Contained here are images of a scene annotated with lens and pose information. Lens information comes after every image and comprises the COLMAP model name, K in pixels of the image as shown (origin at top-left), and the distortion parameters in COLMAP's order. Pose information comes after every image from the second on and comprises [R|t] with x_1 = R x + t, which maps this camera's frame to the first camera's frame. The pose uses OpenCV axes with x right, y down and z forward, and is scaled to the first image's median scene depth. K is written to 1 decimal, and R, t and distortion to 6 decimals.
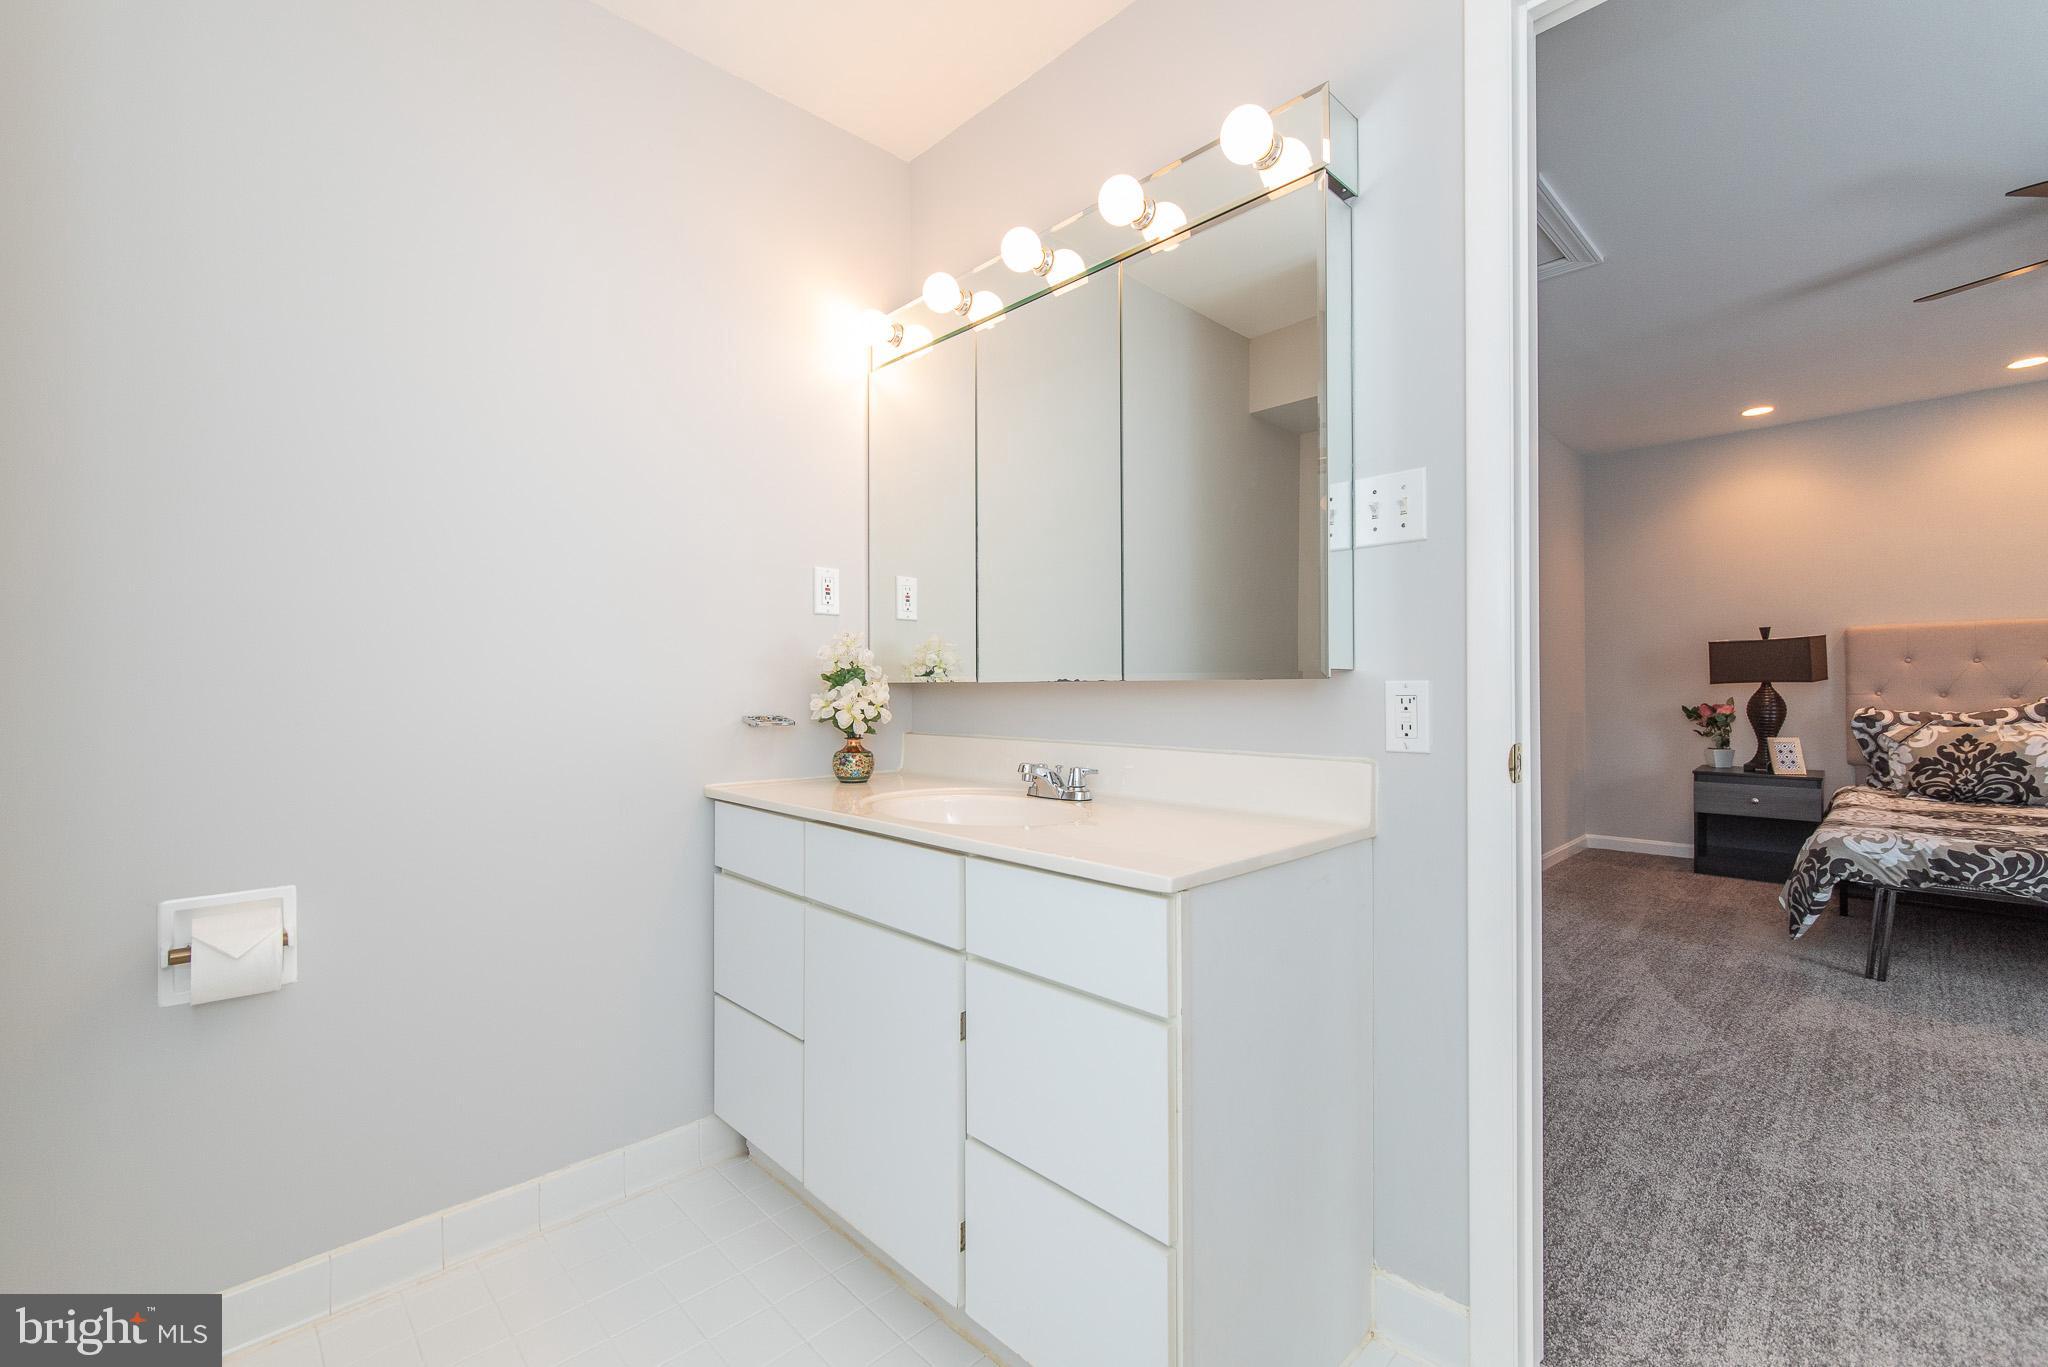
lens RADIAL K [[891.8, 0, 1021.8], [0, 891.8, 686.9], [0, 0, 1]] dist [-0.000665, 0.002169]
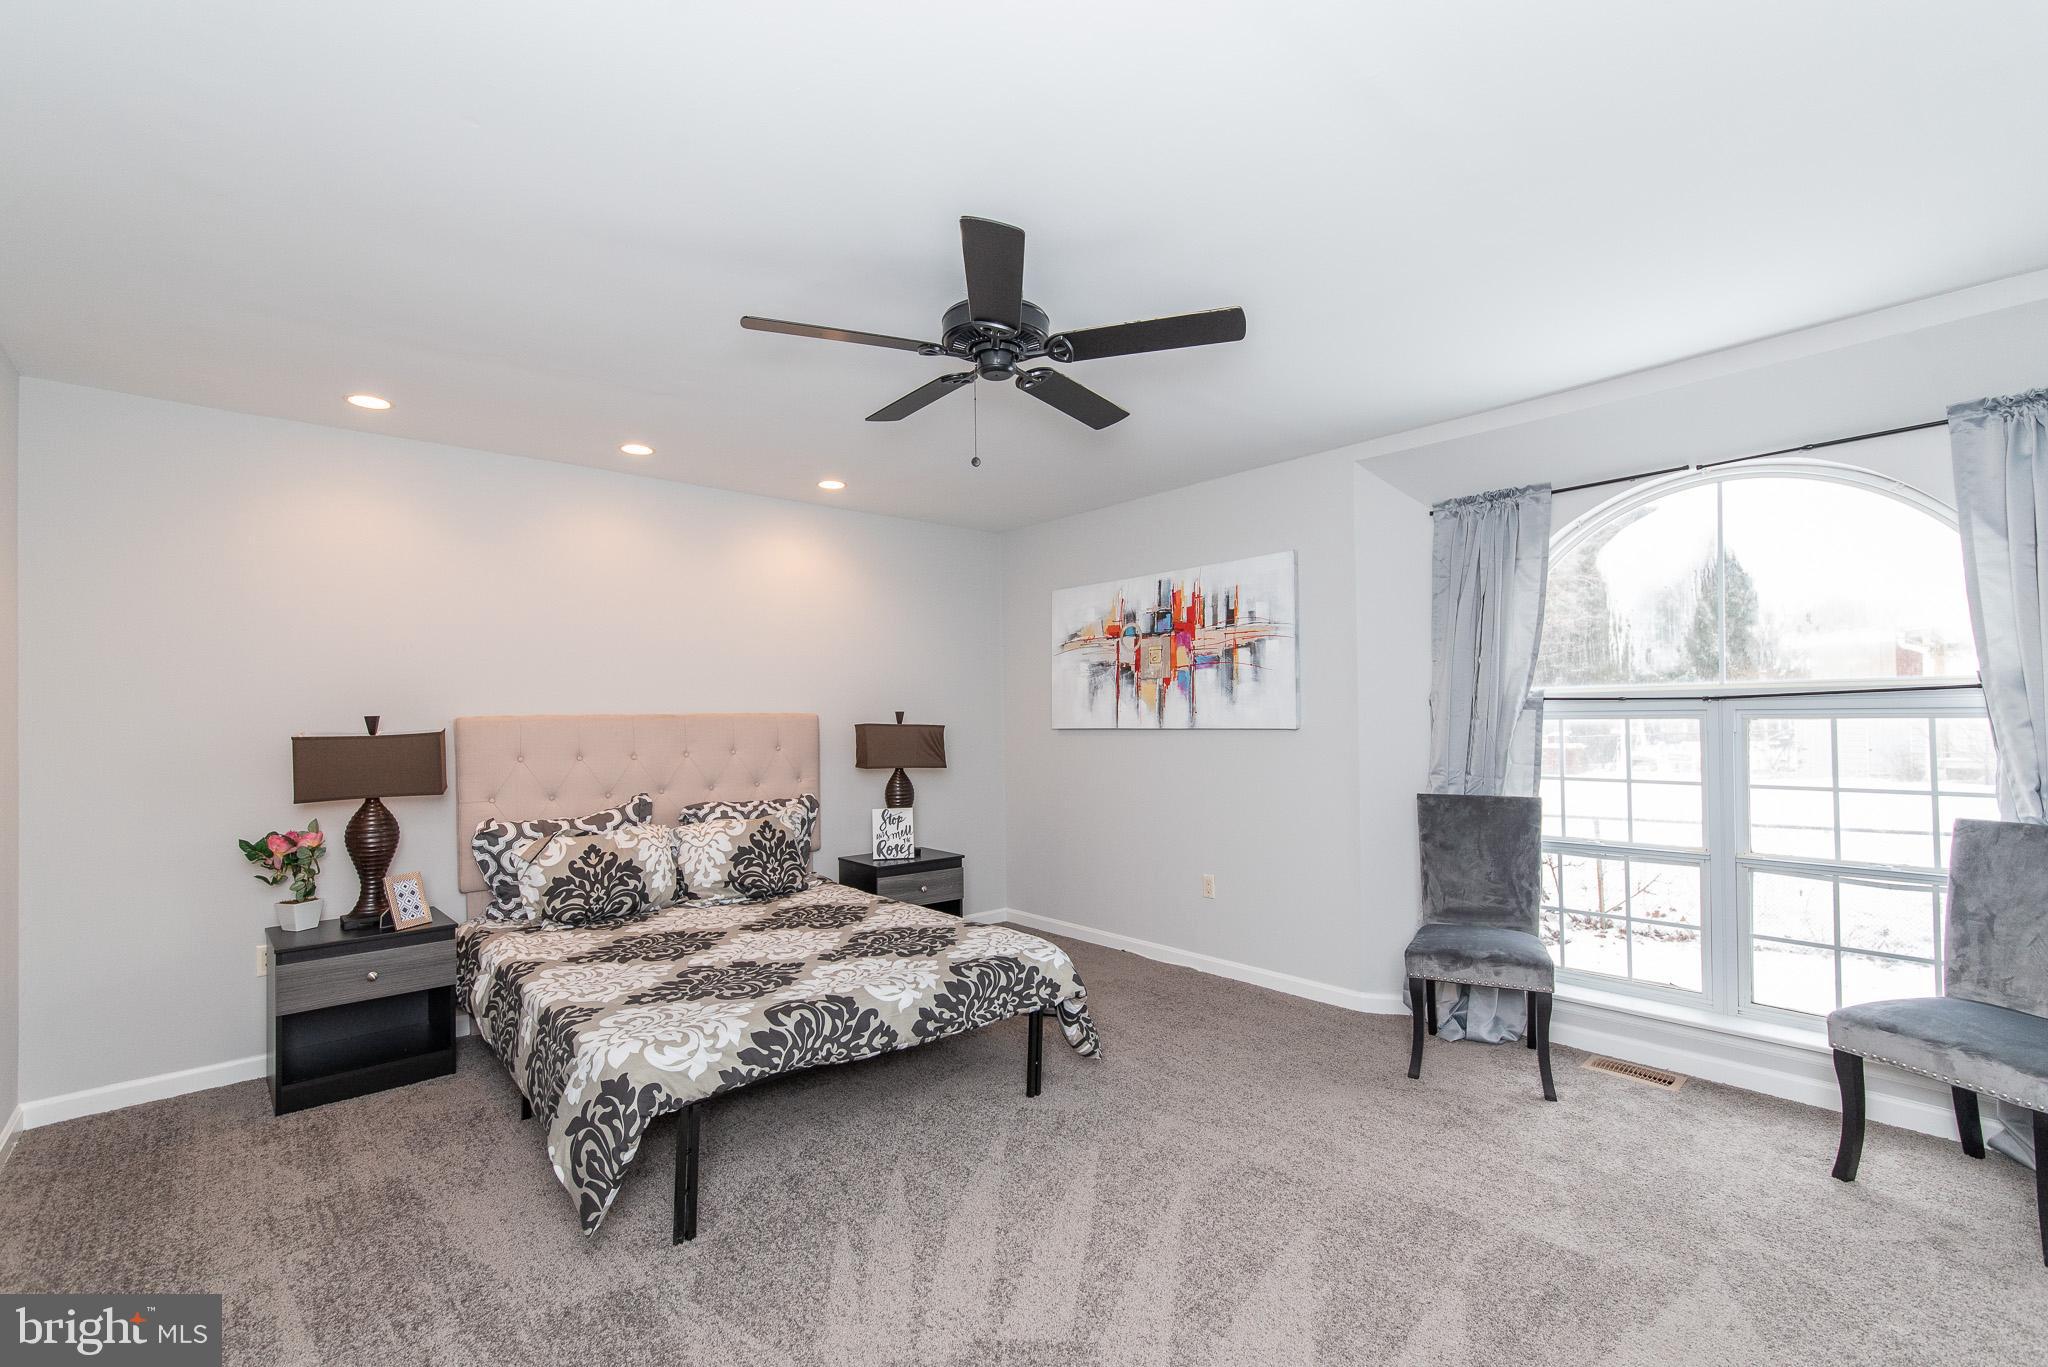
lens RADIAL K [[891.8, 0, 1031.5], [0, 891.8, 702.2], [0, 0, 1]] dist [-0.000665, 0.002169]
pose [[0.055614, 0.022046, 0.998209, 0.186446], [0.015165, 0.999622, -0.022922, -0.061756], [-0.998337, 0.016413, 0.055258, 0.503912]]
